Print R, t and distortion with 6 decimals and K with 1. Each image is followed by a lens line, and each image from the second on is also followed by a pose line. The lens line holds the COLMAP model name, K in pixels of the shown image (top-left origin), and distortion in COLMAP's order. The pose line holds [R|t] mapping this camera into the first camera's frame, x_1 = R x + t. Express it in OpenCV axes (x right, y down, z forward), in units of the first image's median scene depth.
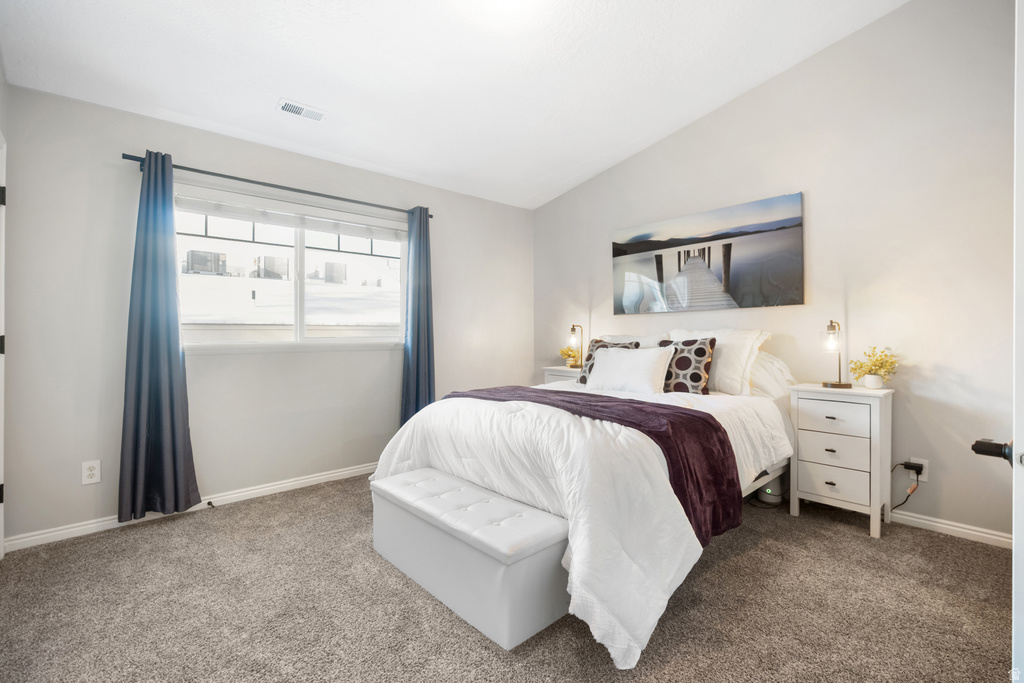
lens RADIAL K [[462.0, 0, 520.2], [0, 462.0, 340.6], [0, 0, 1]] dist [-0.012995, 0.002964]
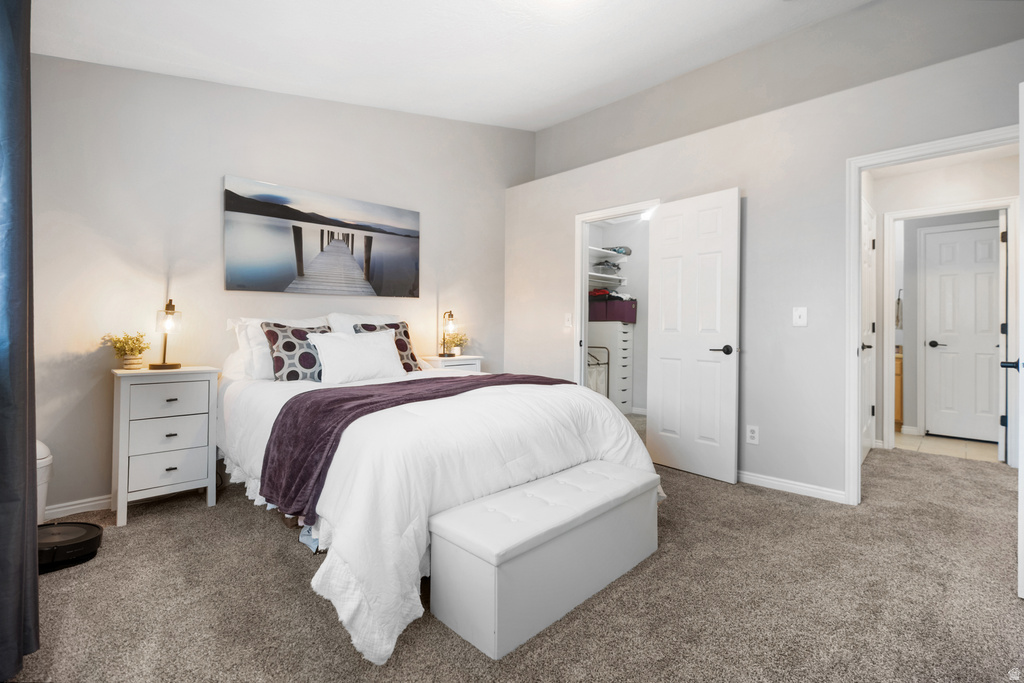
lens RADIAL K [[462.0, 0, 521.7], [0, 462.0, 321.1], [0, 0, 1]] dist [-0.012995, 0.002964]
pose [[-0.043055, -0.000347, 0.999073, -0.626503], [-0.009918, 0.999951, -0.000080, -0.010577], [-0.999023, -0.009913, -0.043057, 0.643015]]
